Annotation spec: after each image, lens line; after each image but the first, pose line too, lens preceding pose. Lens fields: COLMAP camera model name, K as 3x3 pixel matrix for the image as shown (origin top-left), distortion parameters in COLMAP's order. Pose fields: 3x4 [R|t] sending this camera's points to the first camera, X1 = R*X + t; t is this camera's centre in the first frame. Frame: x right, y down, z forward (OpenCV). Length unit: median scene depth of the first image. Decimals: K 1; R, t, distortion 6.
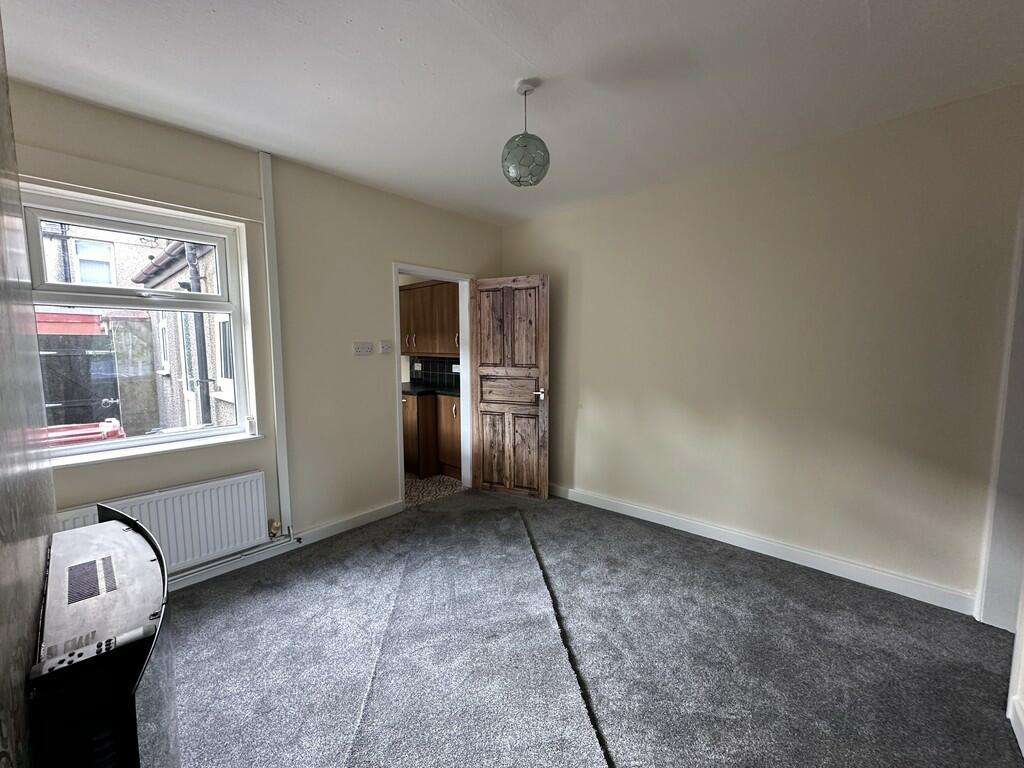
lens RADIAL K [[408.1, 0, 512.0], [0, 408.1, 384.0], [0, 0, 1]] dist [-0.002066, -0.000020]
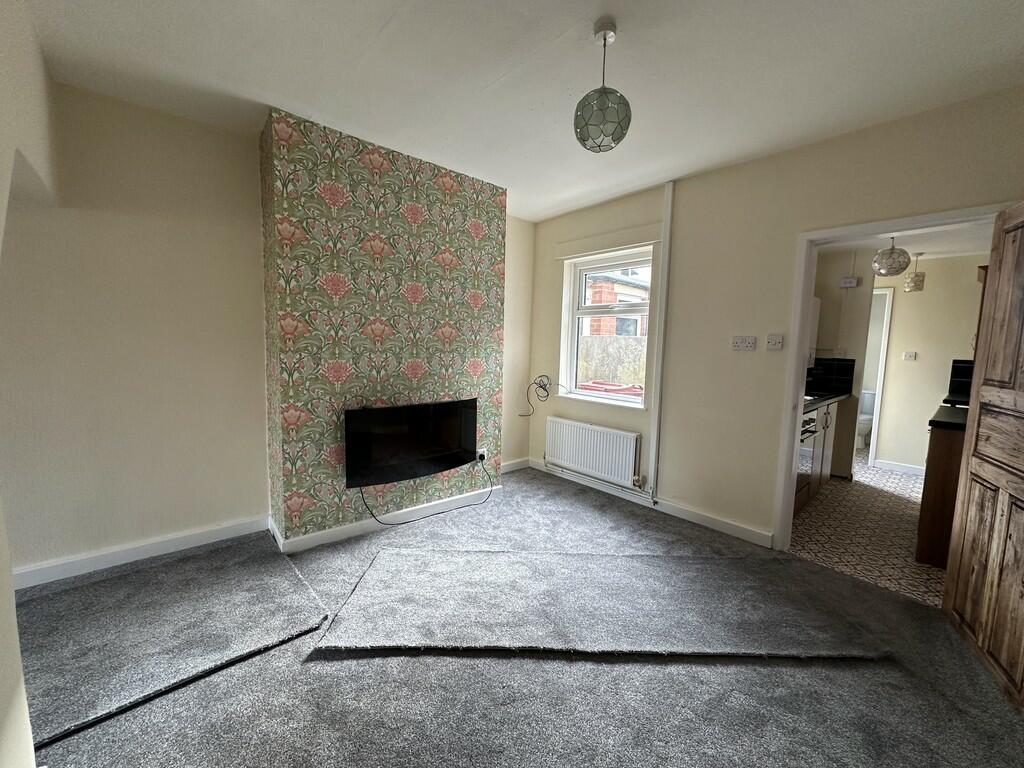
lens RADIAL K [[408.1, 0, 512.0], [0, 408.1, 384.0], [0, 0, 1]] dist [-0.002066, -0.000020]
pose [[-0.104310, 0.104352, -0.989055, 0.489293], [-0.117378, 0.986238, 0.116434, -0.035472], [0.987594, 0.128238, -0.090626, 0.483121]]
